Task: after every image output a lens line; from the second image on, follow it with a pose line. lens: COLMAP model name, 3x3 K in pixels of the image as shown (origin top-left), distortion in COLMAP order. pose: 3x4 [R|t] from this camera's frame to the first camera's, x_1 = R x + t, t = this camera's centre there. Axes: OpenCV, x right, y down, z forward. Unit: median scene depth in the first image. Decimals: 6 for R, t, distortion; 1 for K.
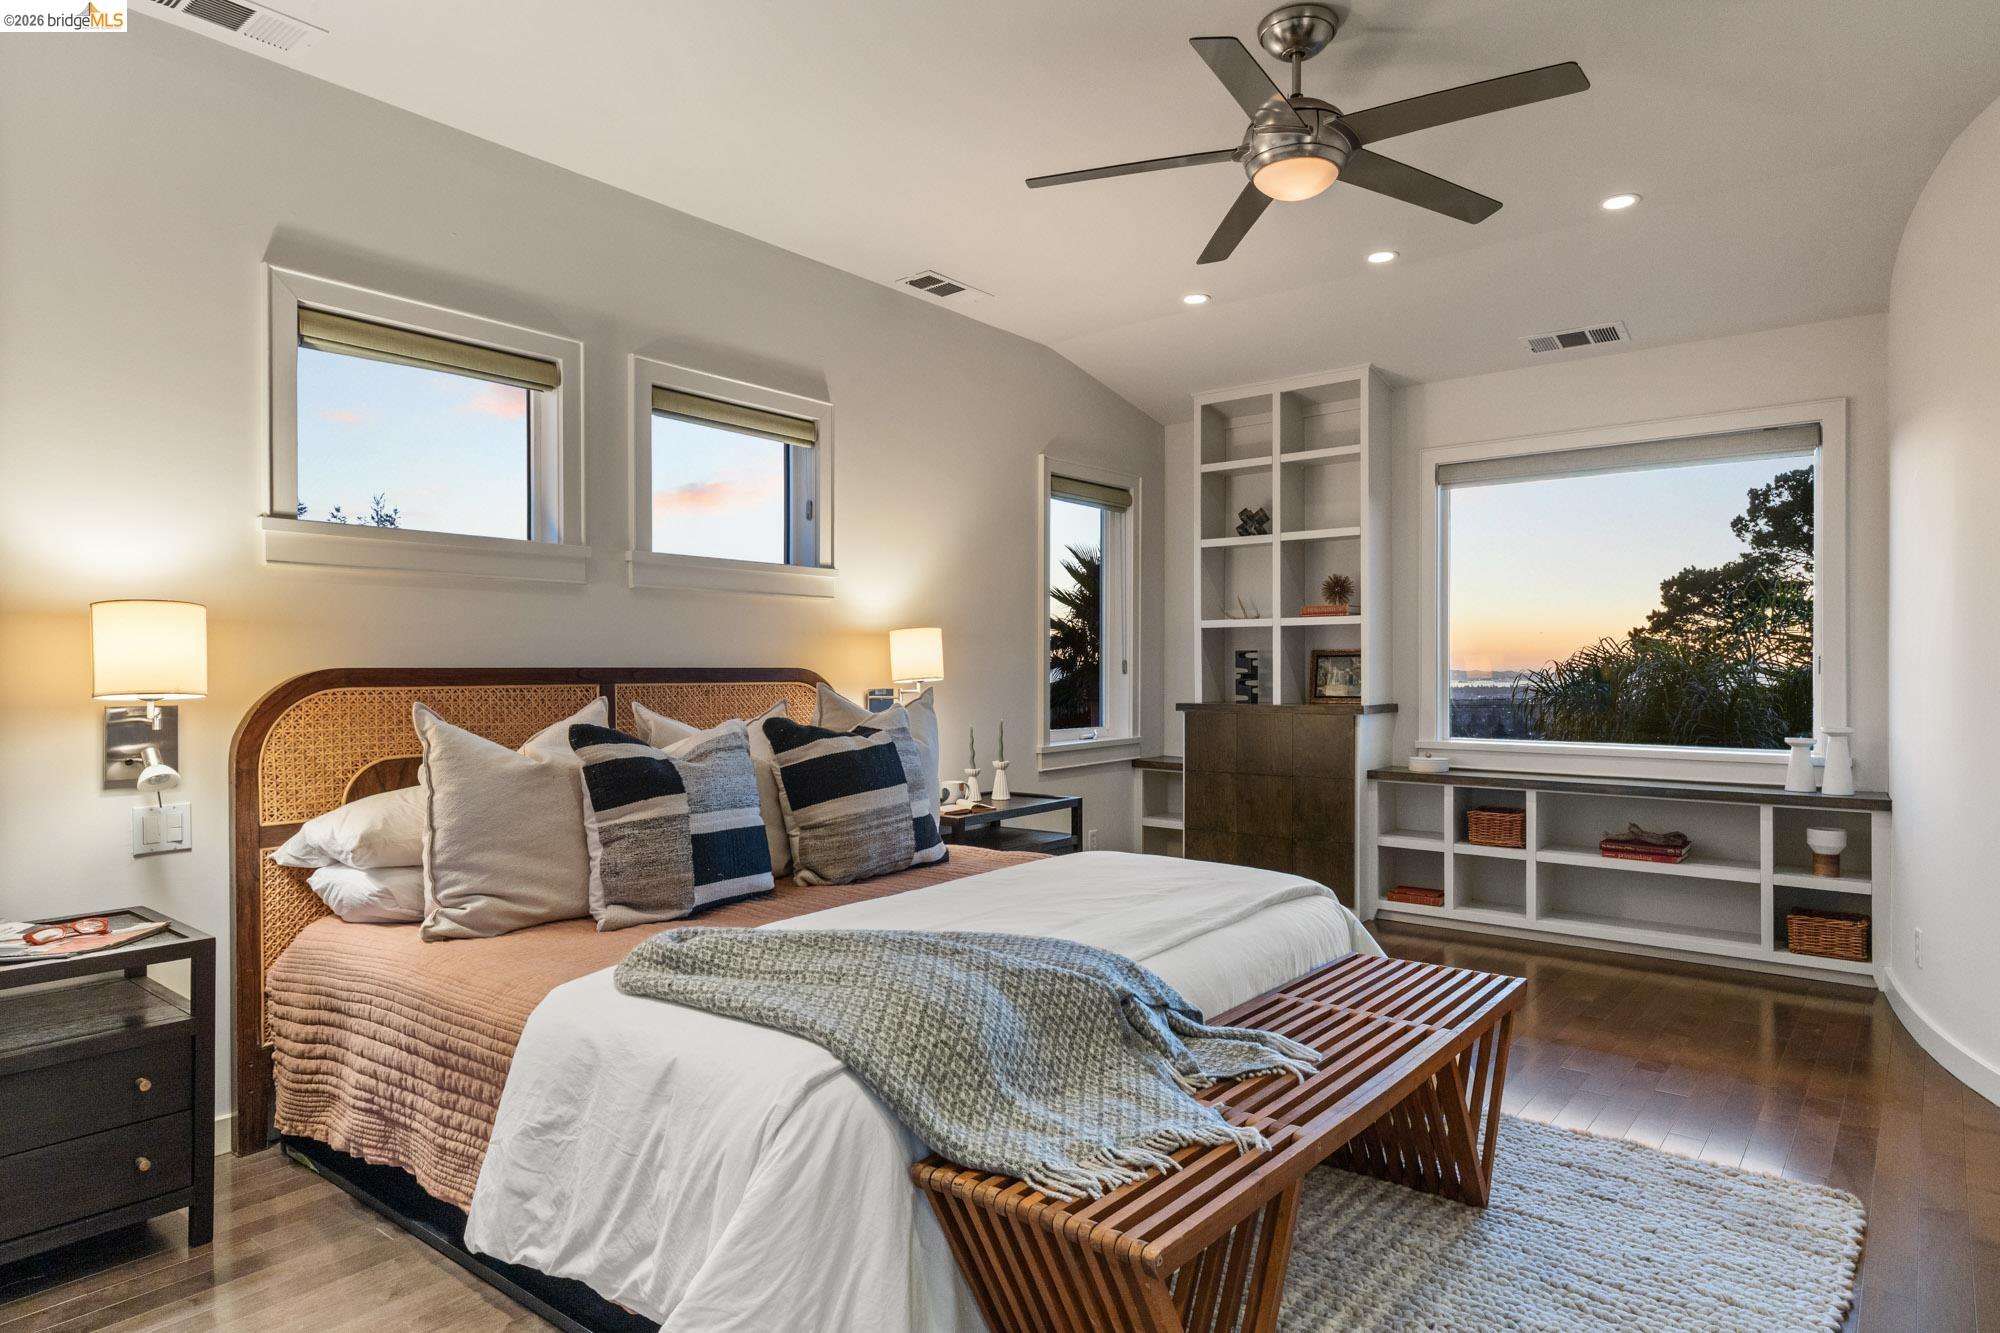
lens RADIAL K [[1150.5, 0, 1000.0], [0, 1150.5, 666.5], [0, 0, 1]] dist [0.001428, 0.000442]
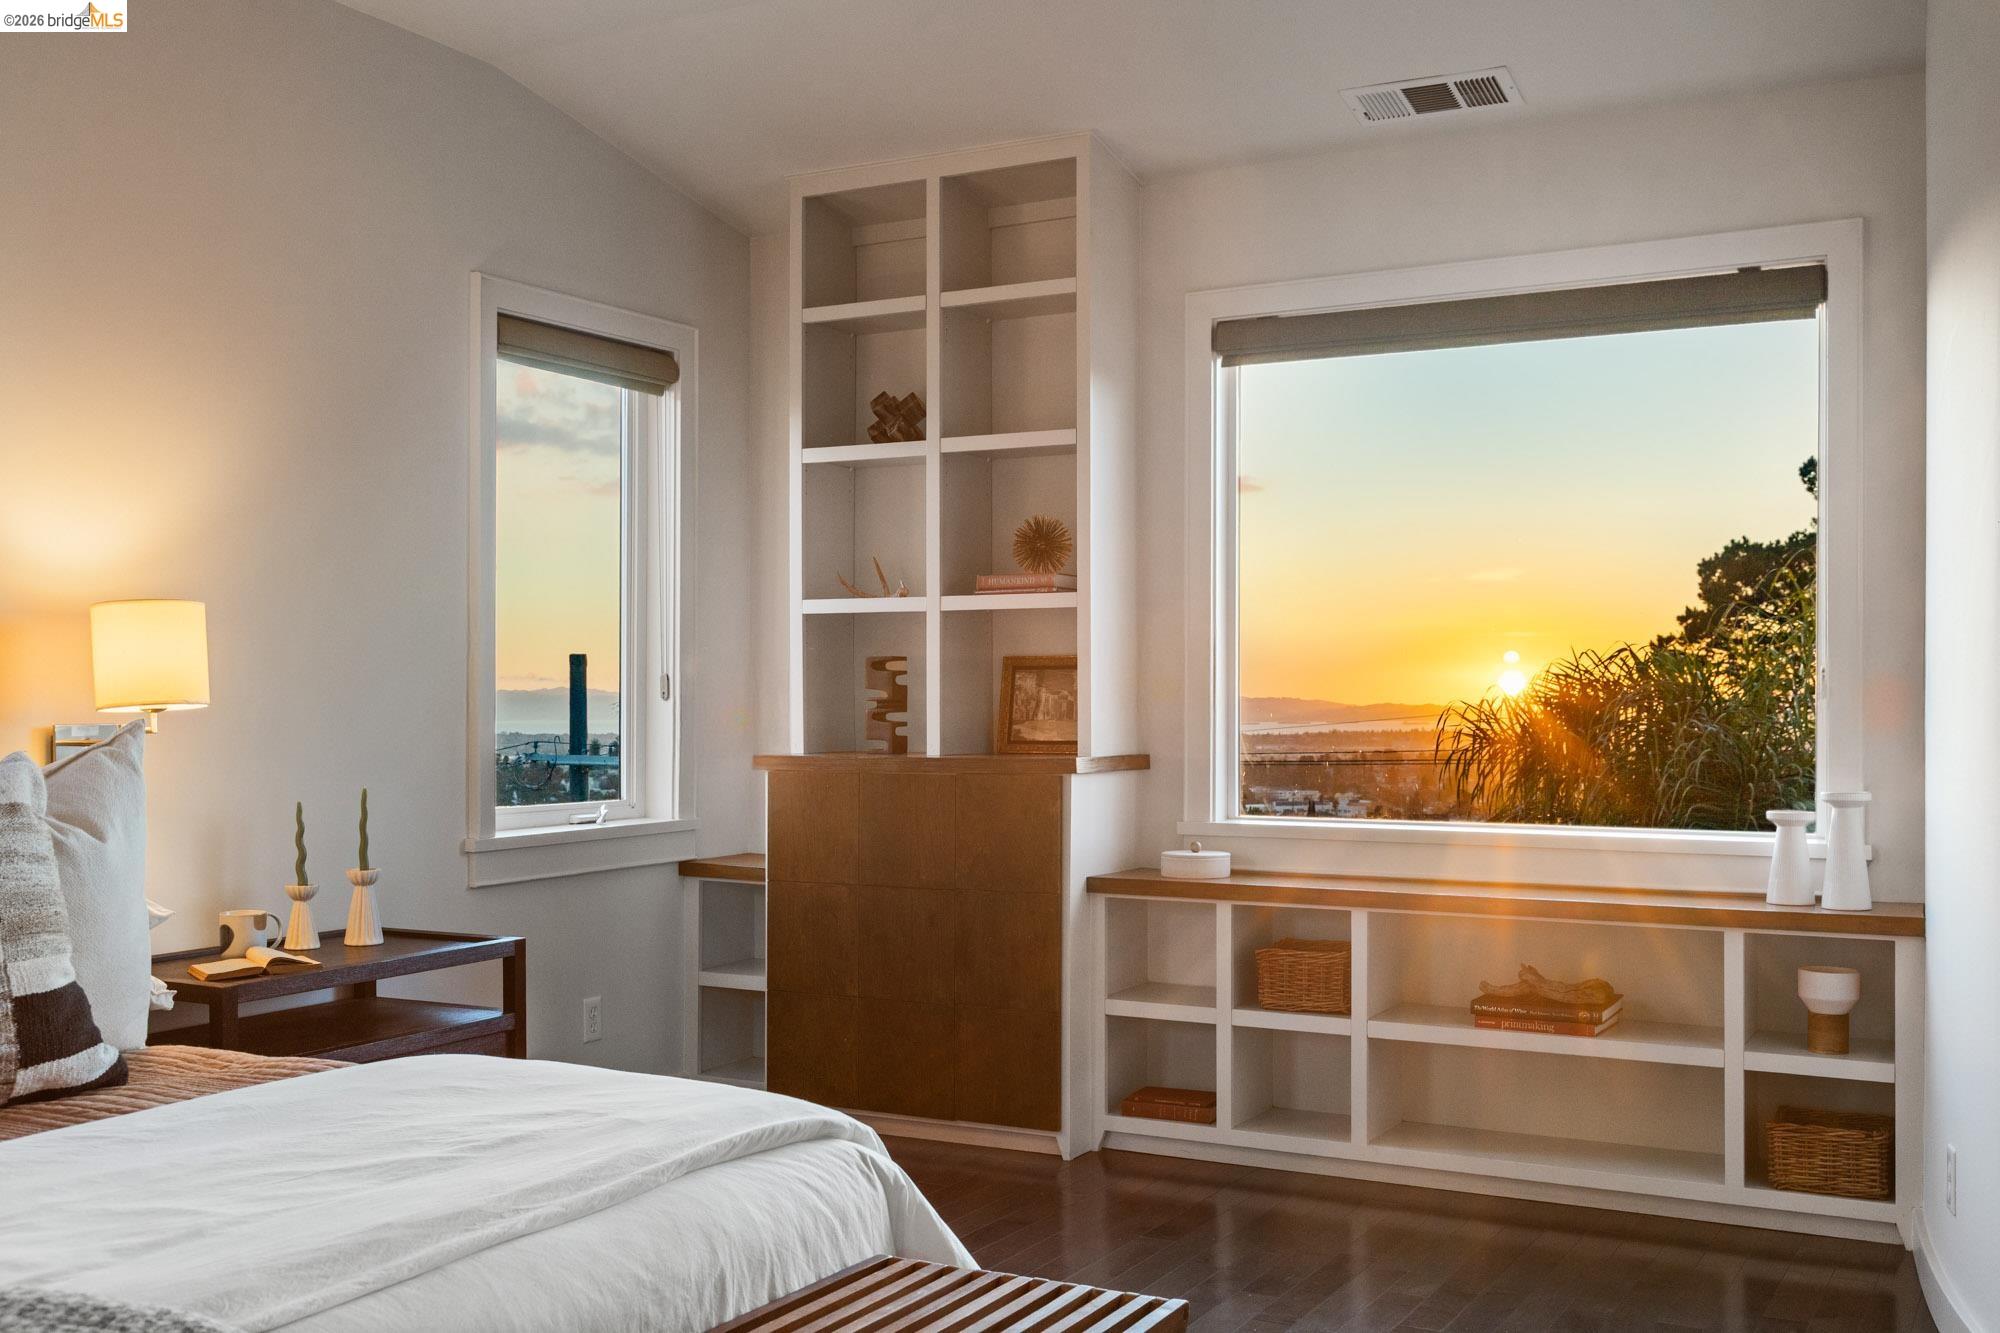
lens RADIAL K [[2001.7, 0, 1000.3], [0, 2001.7, 689.4], [0, 0, 1]] dist [-0.001824, -0.013633]
pose [[0.983471, 0.002938, 0.181044, 0.104446], [-0.002281, 0.999990, -0.003836, 0.005207], [-0.181054, 0.003360, 0.983467, 0.076548]]
